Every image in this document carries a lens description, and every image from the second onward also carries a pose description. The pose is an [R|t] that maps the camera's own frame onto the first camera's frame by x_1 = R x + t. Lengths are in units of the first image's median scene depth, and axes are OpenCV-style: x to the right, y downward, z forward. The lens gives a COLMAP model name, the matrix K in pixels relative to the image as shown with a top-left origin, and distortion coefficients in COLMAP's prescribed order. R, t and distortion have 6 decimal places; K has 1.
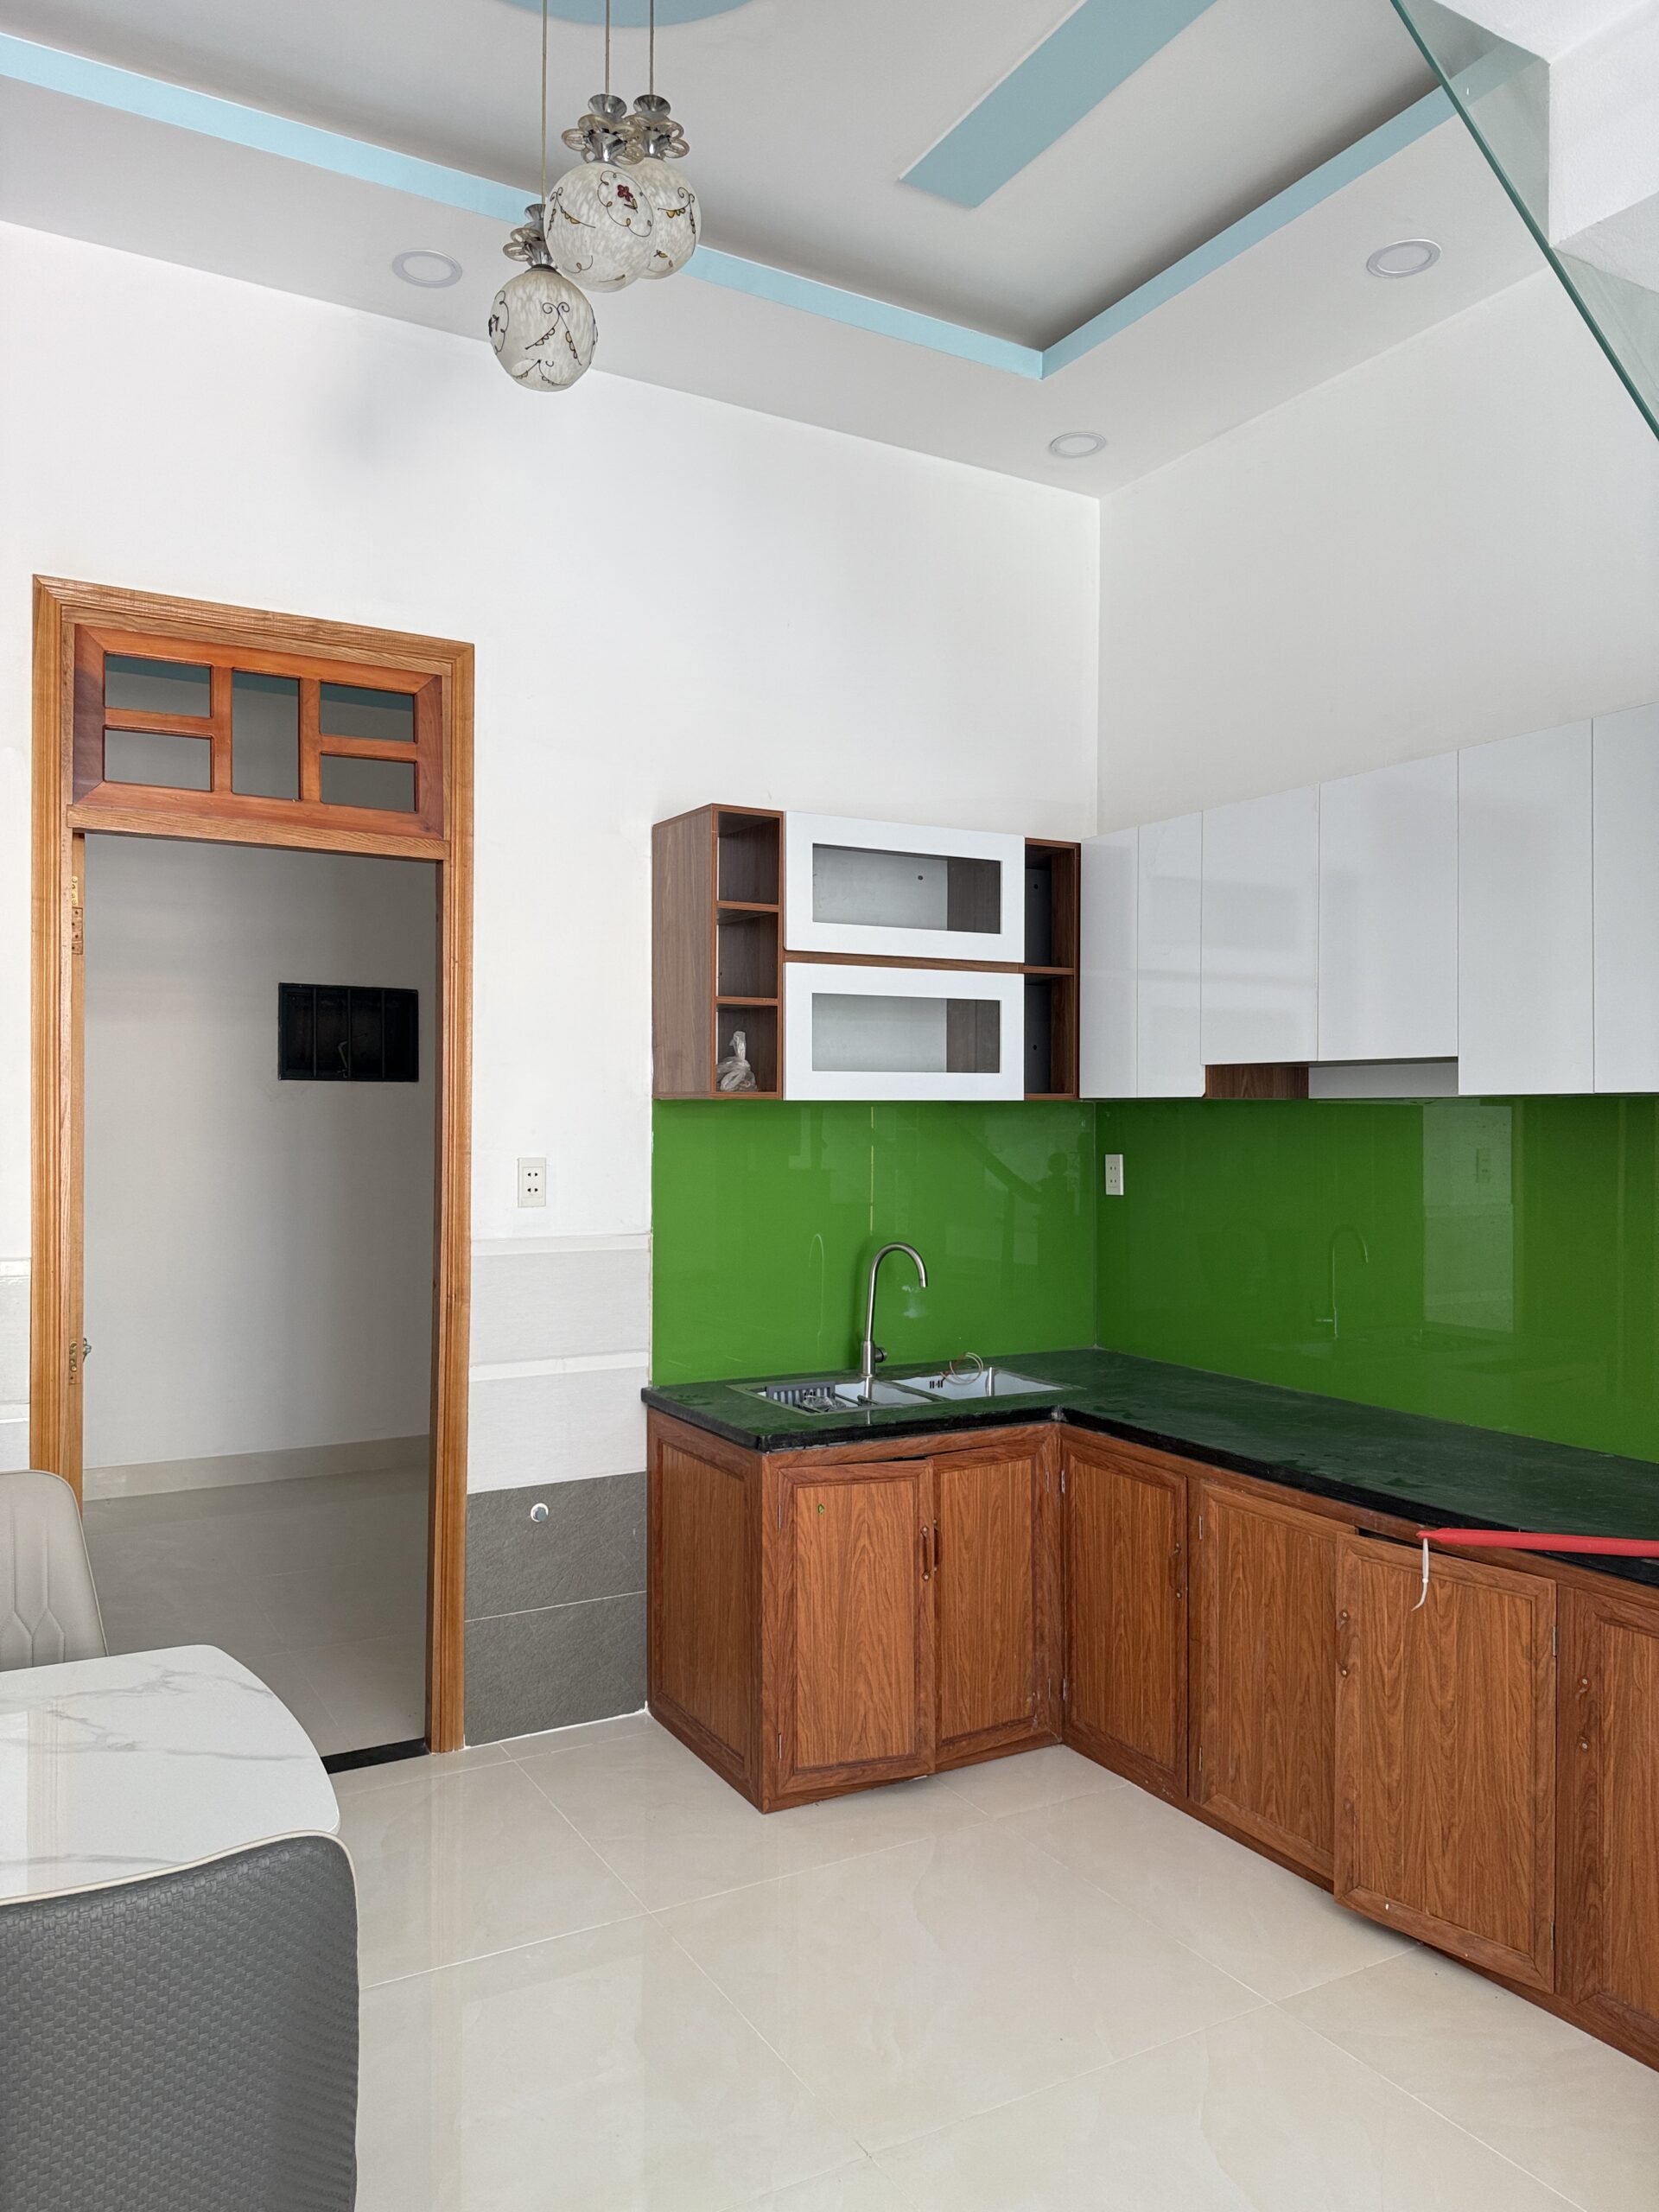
lens RADIAL K [[1531.8, 0, 829.7], [0, 1531.8, 1114.4], [0, 0, 1]] dist [0.170503, -0.356008]
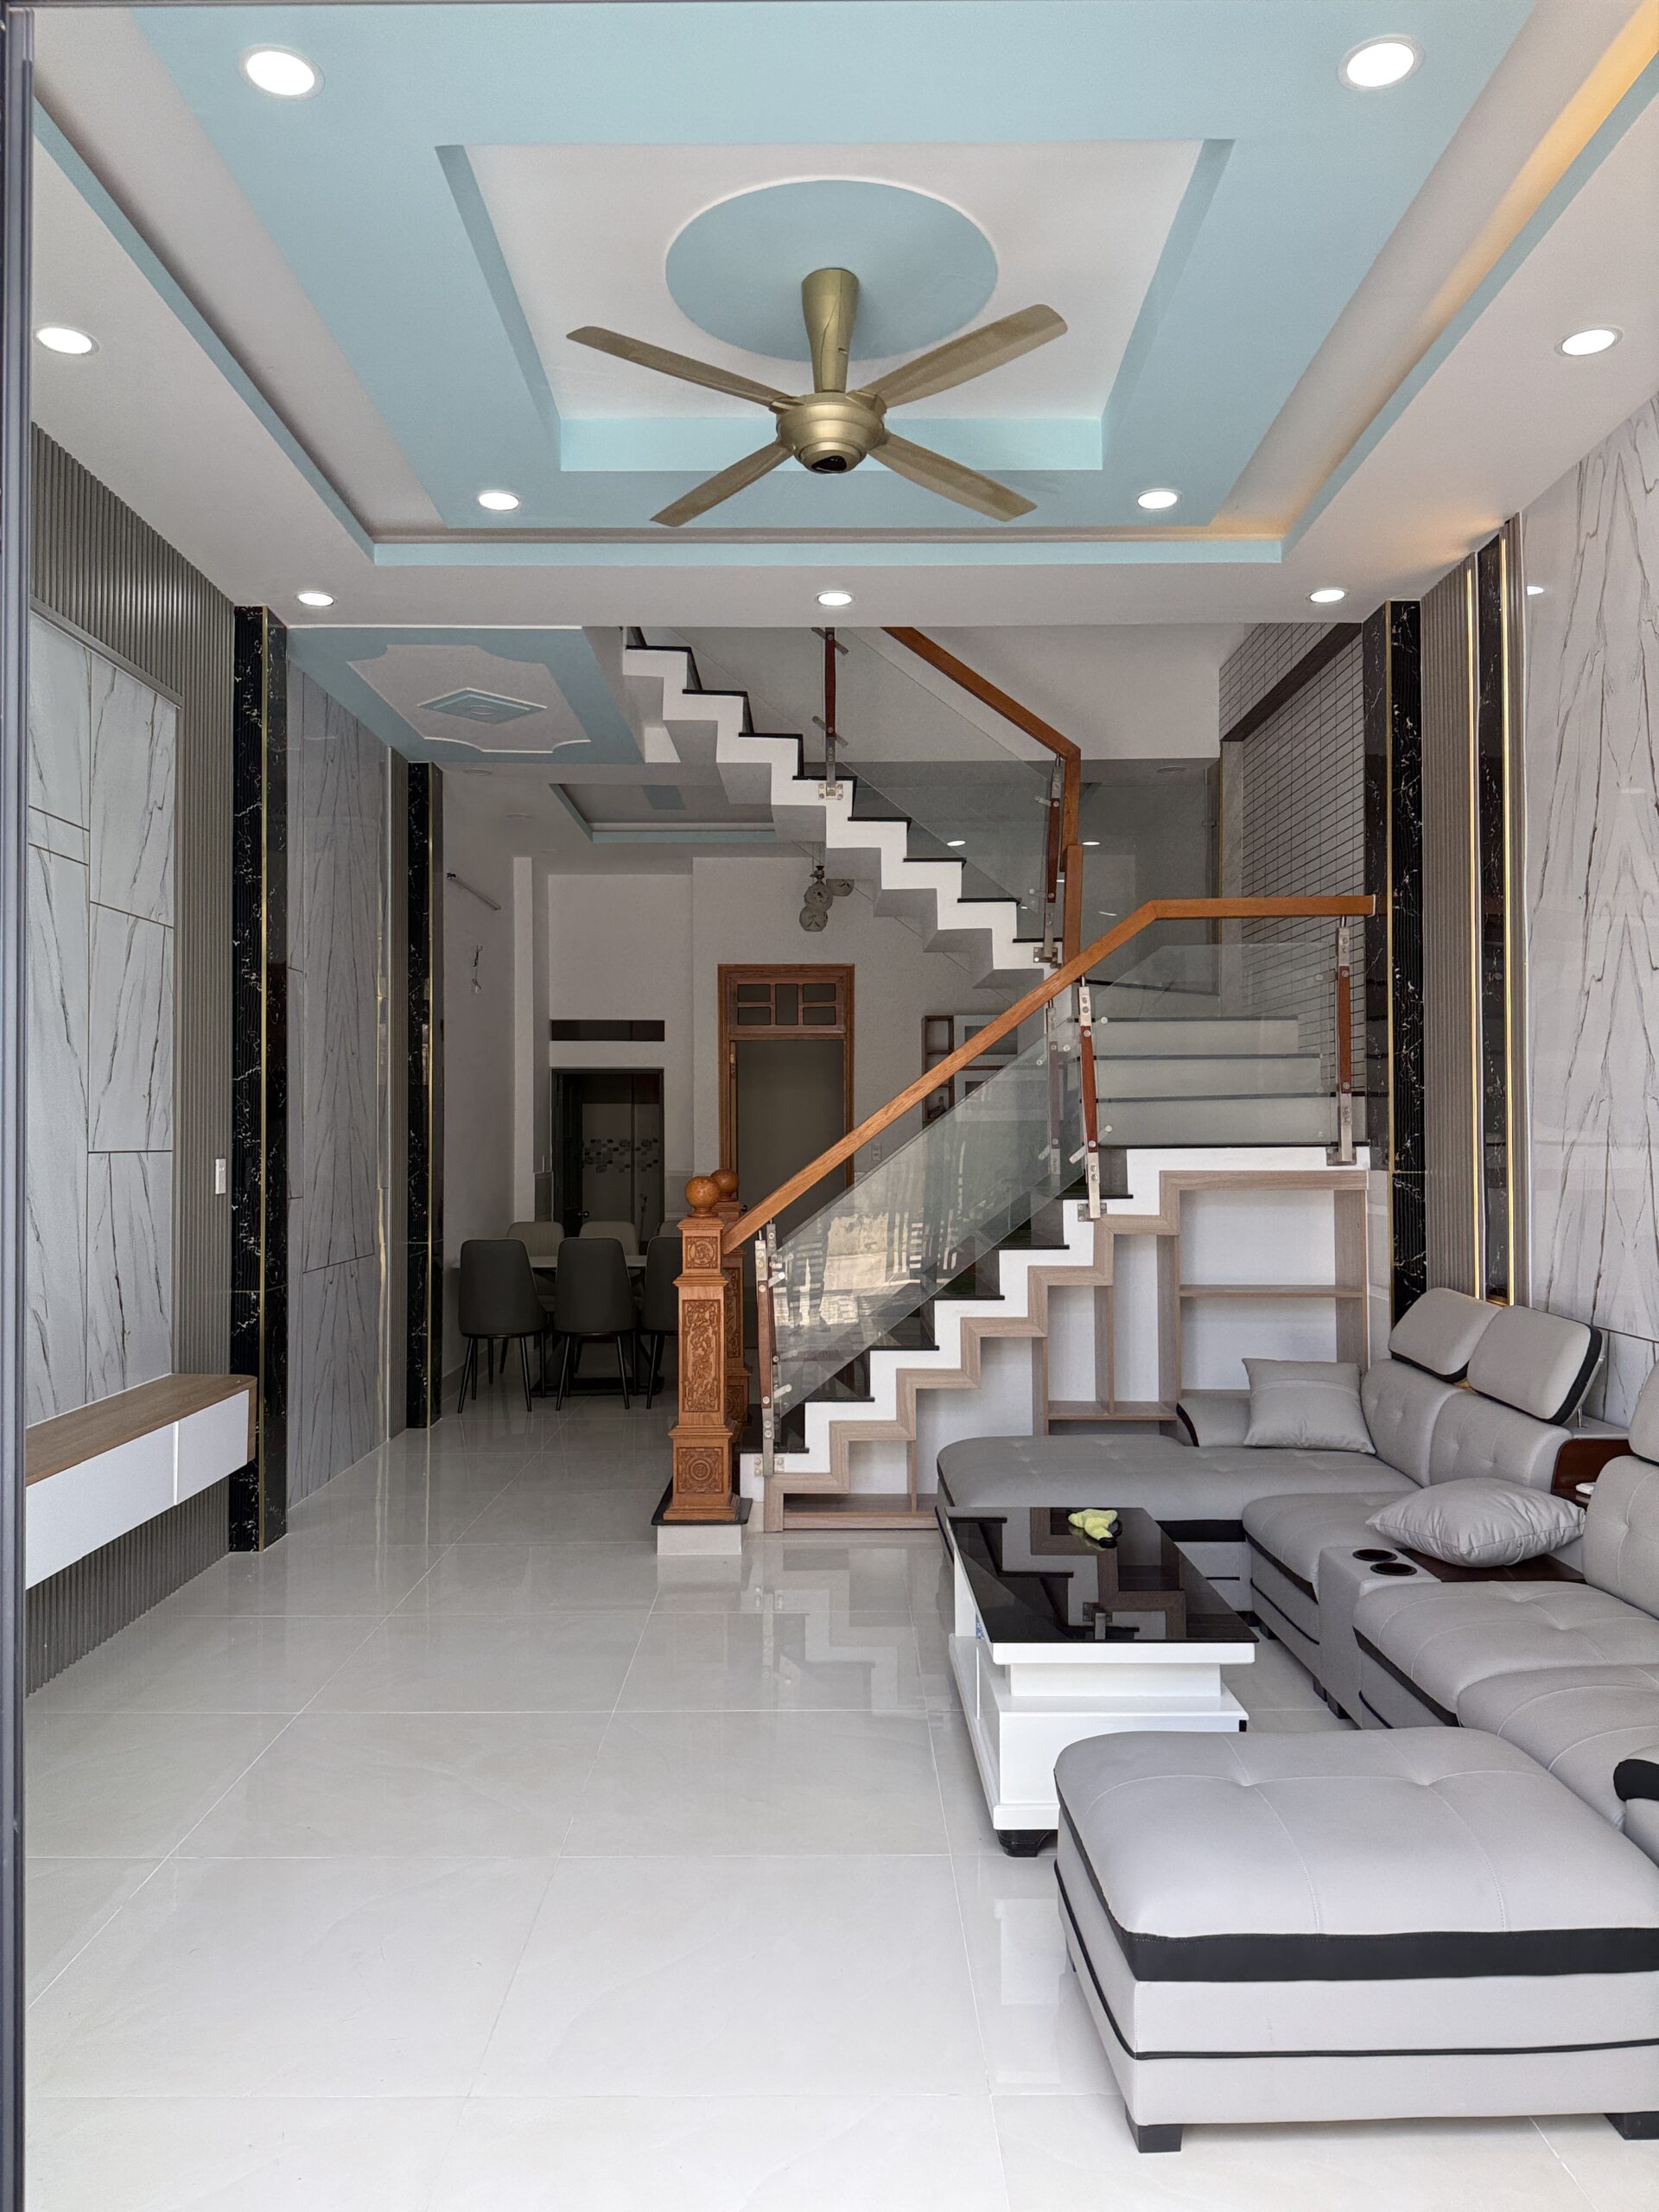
lens RADIAL K [[1531.8, 0, 829.7], [0, 1531.8, 1114.4], [0, 0, 1]] dist [0.170503, -0.356008]
pose [[0.867933, -0.014142, -0.496479, 1.097159], [0.008795, 0.999875, -0.013105, 0.011310], [0.496603, 0.007007, 0.867950, -1.427063]]
